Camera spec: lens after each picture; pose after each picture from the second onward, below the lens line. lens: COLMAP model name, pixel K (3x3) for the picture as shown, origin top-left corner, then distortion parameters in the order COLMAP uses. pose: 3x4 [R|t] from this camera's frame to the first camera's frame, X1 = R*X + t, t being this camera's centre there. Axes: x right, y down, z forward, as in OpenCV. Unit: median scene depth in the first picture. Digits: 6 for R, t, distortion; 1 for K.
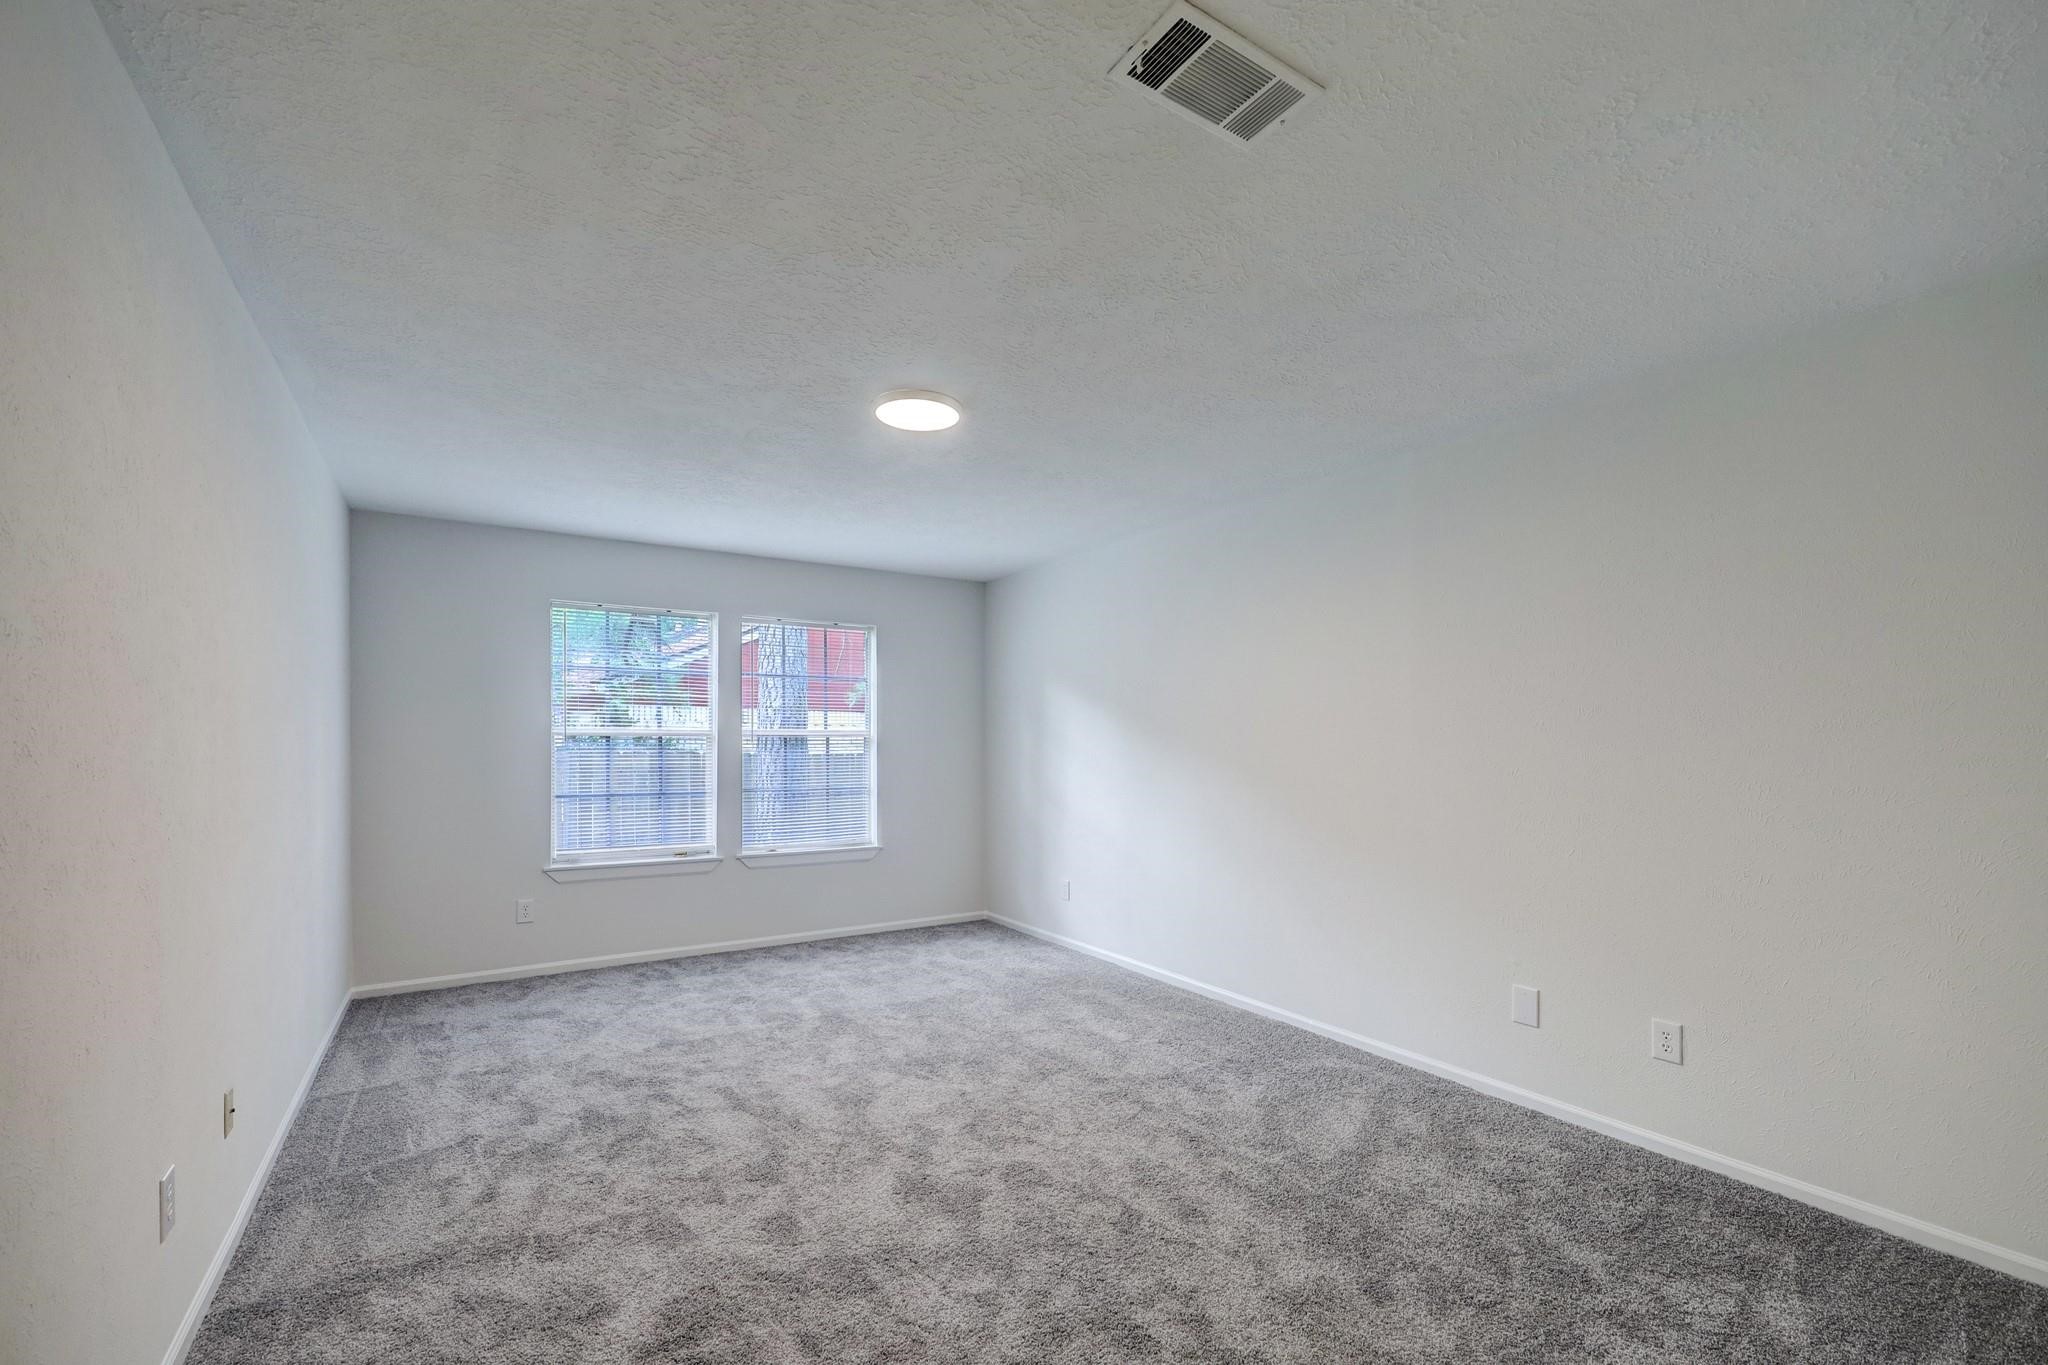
lens RADIAL K [[868.1, 0, 1019.2], [0, 868.1, 715.5], [0, 0, 1]] dist [0.001943, 0.000366]
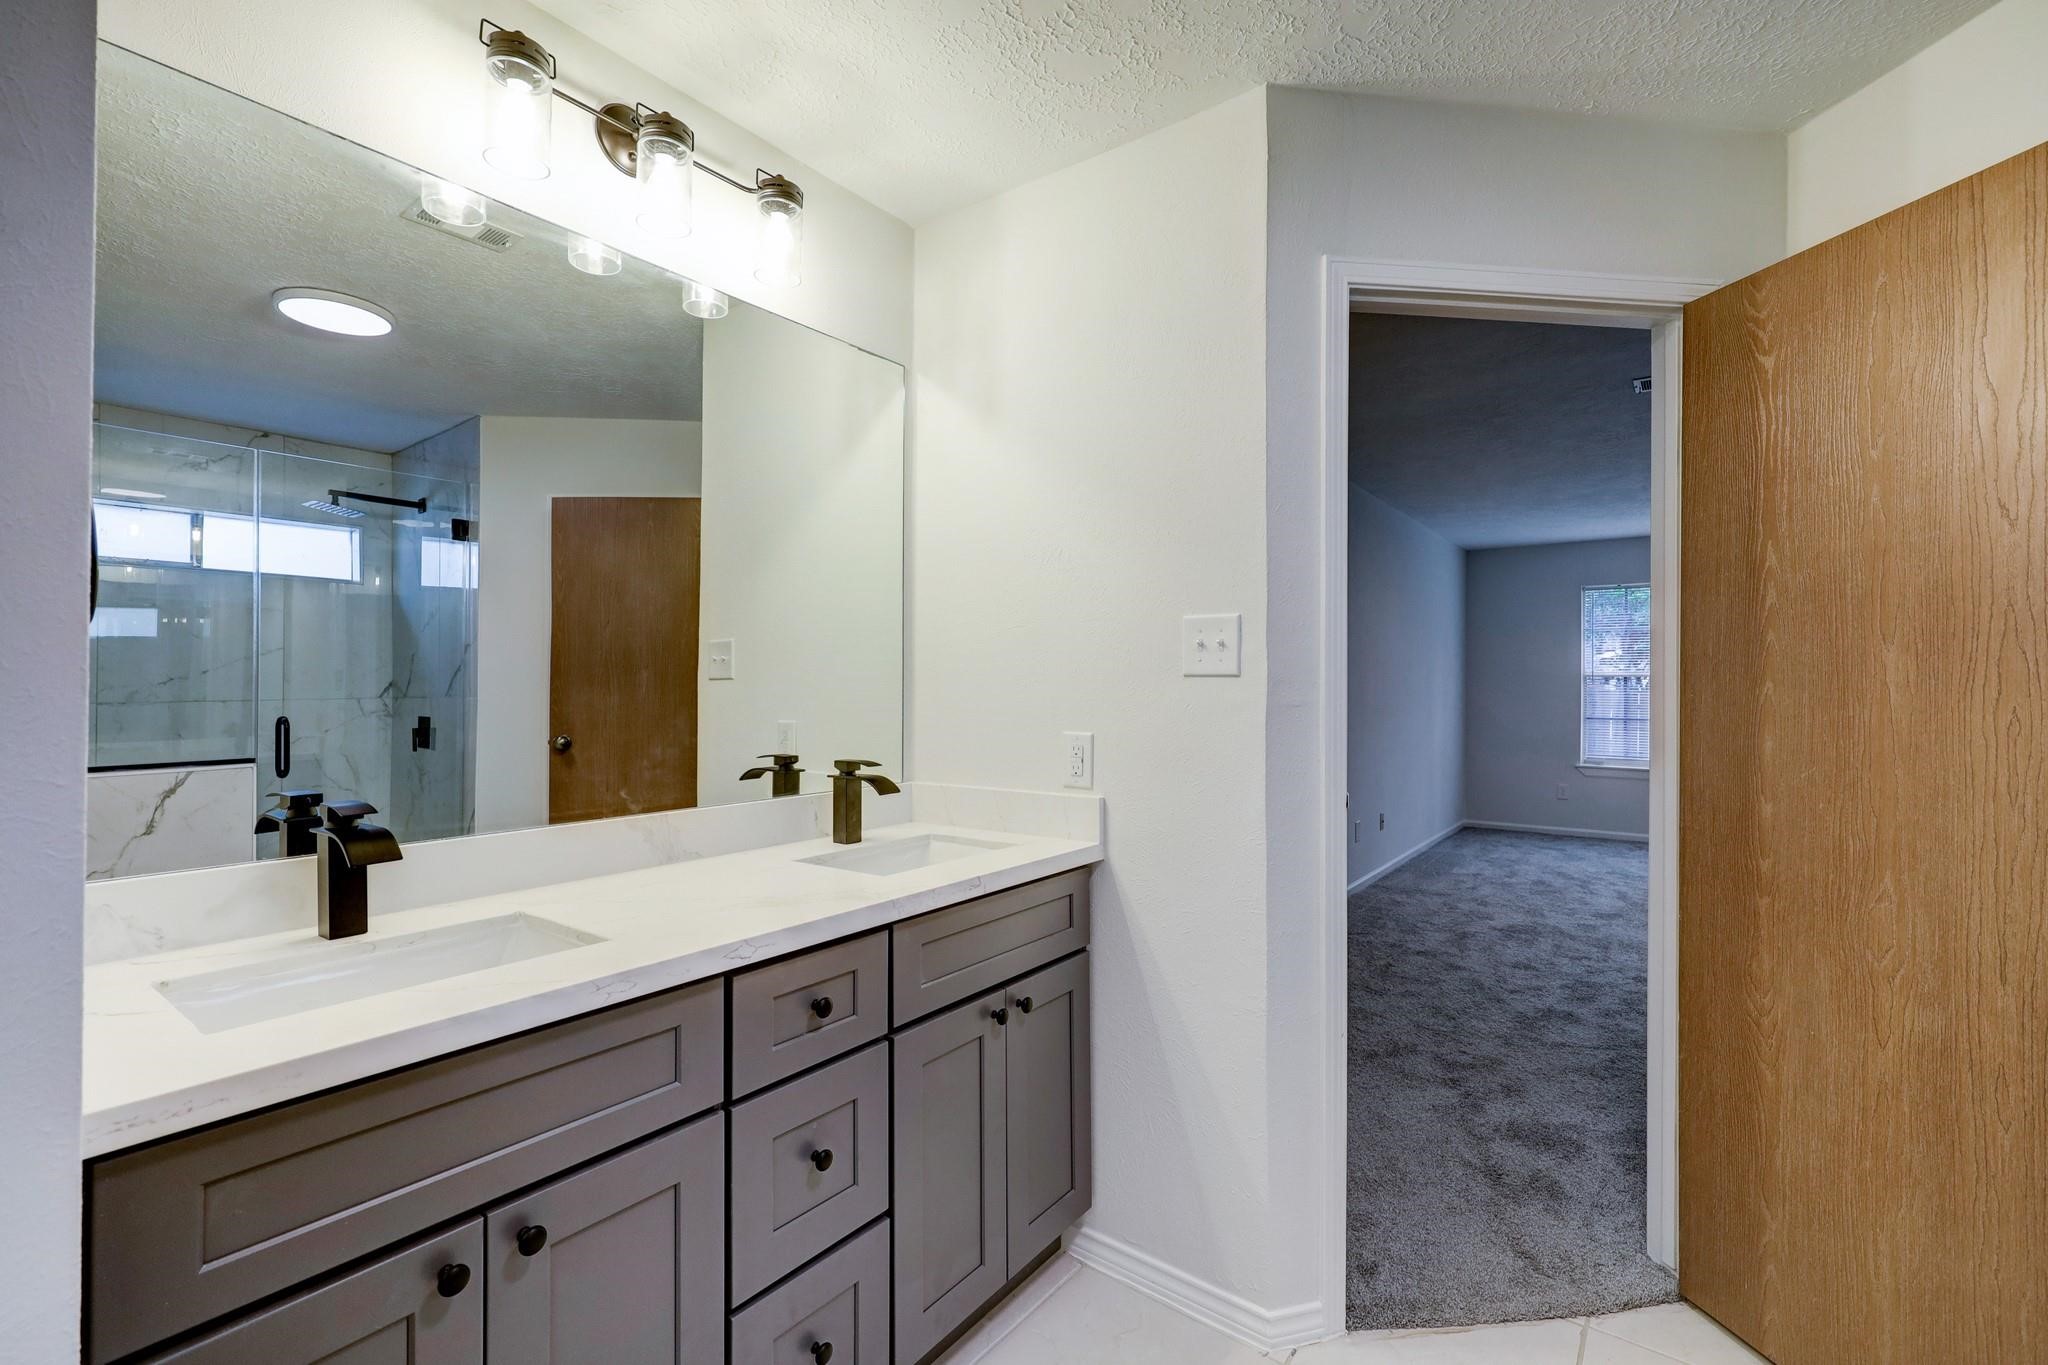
lens RADIAL K [[861.2, 0, 1029.4], [0, 861.2, 702.5], [0, 0, 1]] dist [0.000461, 0.000071]
pose [[0.344696, 0.027154, -0.938321, 0.545788], [0.022253, 0.999064, 0.037087, -0.010502], [0.938450, -0.033664, 0.343770, -0.414341]]
